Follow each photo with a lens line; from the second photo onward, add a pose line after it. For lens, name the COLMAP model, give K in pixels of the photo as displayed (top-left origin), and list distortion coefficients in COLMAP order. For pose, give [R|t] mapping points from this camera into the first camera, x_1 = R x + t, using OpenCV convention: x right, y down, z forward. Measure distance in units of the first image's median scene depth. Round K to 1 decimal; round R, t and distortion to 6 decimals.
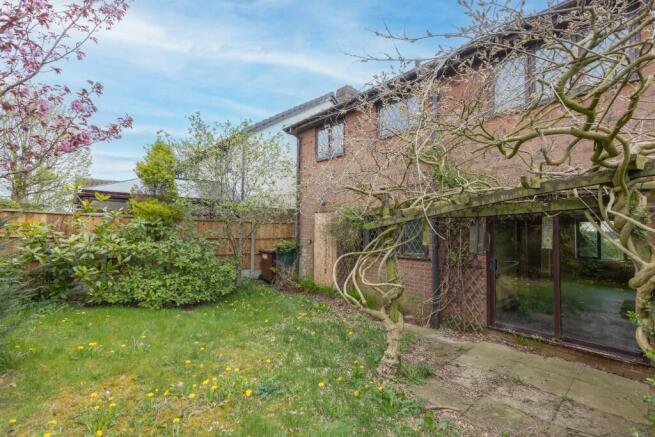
lens RADIAL K [[305.2, 0, 327.7], [0, 305.2, 212.0], [0, 0, 1]] dist [0.000177, -0.000027]
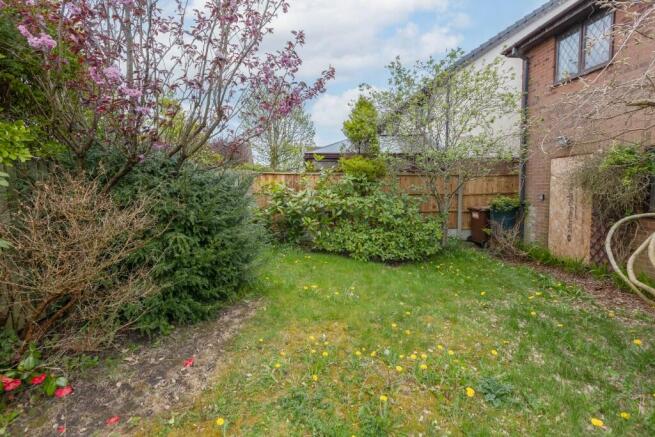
lens RADIAL K [[305.2, 0, 327.7], [0, 305.2, 212.0], [0, 0, 1]] dist [0.000177, -0.000027]
pose [[0.806315, 0.030598, -0.590694, -0.048963], [0.050528, 0.991447, 0.120330, 0.018758], [0.589324, -0.126871, 0.797873, 0.109494]]
